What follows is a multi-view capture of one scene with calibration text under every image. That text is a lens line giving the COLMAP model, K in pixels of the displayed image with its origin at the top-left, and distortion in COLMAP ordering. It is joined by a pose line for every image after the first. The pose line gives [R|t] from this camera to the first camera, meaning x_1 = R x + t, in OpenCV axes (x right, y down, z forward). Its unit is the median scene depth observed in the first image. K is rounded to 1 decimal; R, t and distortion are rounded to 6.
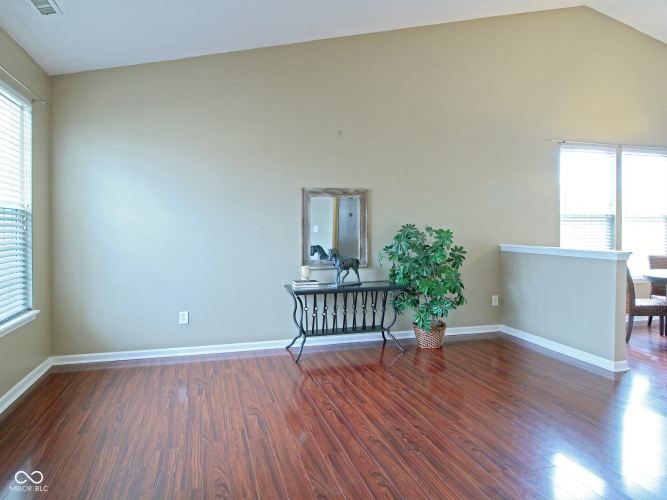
lens RADIAL K [[419.2, 0, 333.5], [0, 419.2, 250.0], [0, 0, 1]] dist [0.002649, 0.000517]
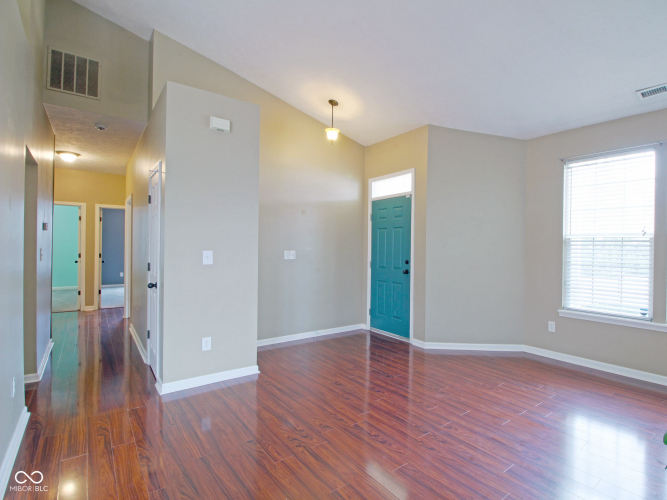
lens RADIAL K [[352.2, 0, 333.5], [0, 352.2, 250.0], [0, 0, 1]] dist [0.000661, 0.000066]
pose [[-0.952936, -0.010726, -0.302983, 0.735357], [-0.030481, 0.997700, 0.060548, -0.123237], [0.301636, 0.066933, -0.951071, 1.808864]]
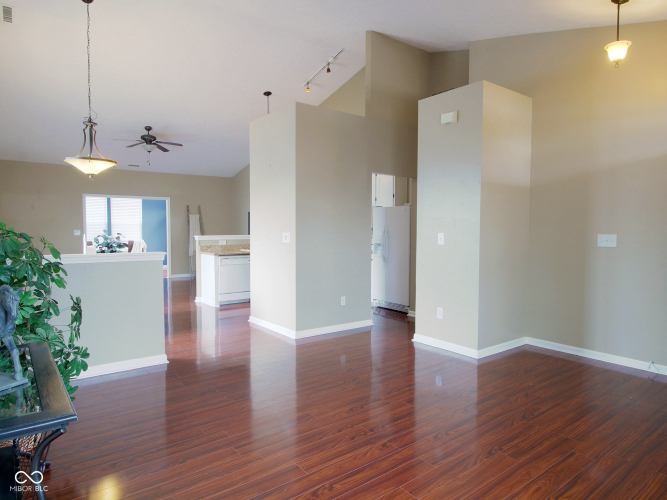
lens RADIAL K [[397.0, 0, 366.5], [0, 397.0, 248.5], [0, 0, 1]] dist [0.002026, 0.000237]
pose [[-0.360406, -0.042741, 0.931816, -0.735738], [0.044549, 0.997021, 0.062962, -0.079958], [-0.931731, 0.064203, -0.357429, 1.315188]]
